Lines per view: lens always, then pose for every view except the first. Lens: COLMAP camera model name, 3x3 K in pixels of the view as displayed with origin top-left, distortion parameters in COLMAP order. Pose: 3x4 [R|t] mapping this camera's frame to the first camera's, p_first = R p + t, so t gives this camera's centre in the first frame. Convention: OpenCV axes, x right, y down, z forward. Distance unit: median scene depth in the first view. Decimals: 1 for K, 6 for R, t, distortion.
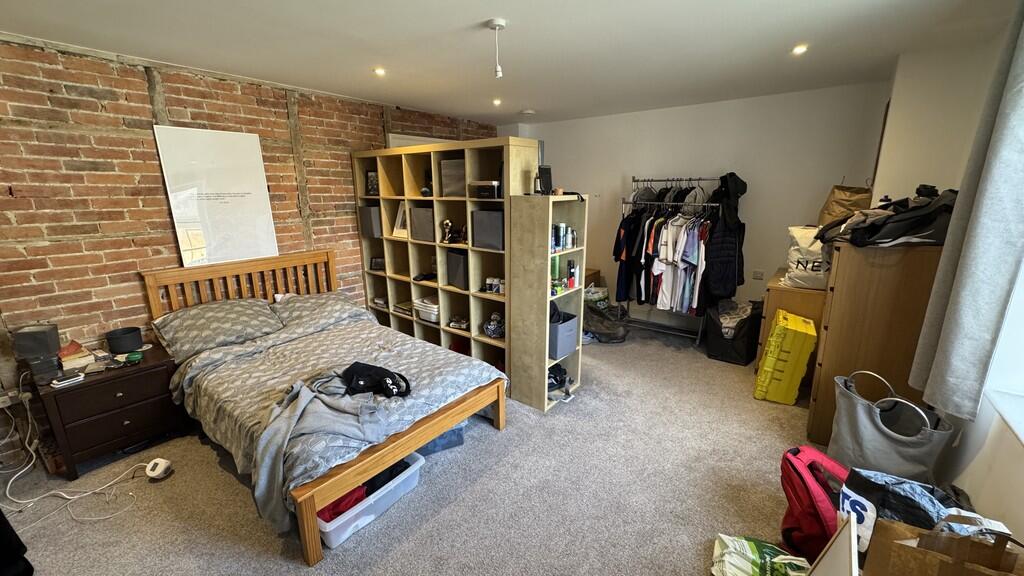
lens RADIAL K [[407.3, 0, 512.9], [0, 407.3, 287.8], [0, 0, 1]] dist [-0.000361, -0.000032]
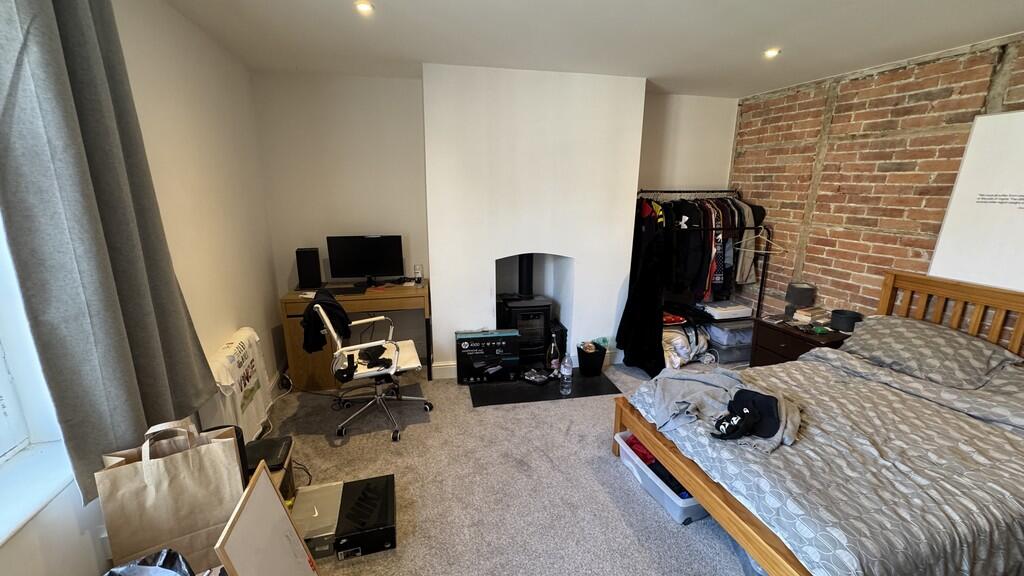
lens RADIAL K [[407.3, 0, 511.4], [0, 407.3, 287.4], [0, 0, 1]] dist [-0.000361, -0.000032]
pose [[-0.592279, 0.194942, -0.781795, 0.489975], [-0.196663, 0.905968, 0.374894, -0.206646], [0.781364, 0.375792, -0.498247, 0.834826]]
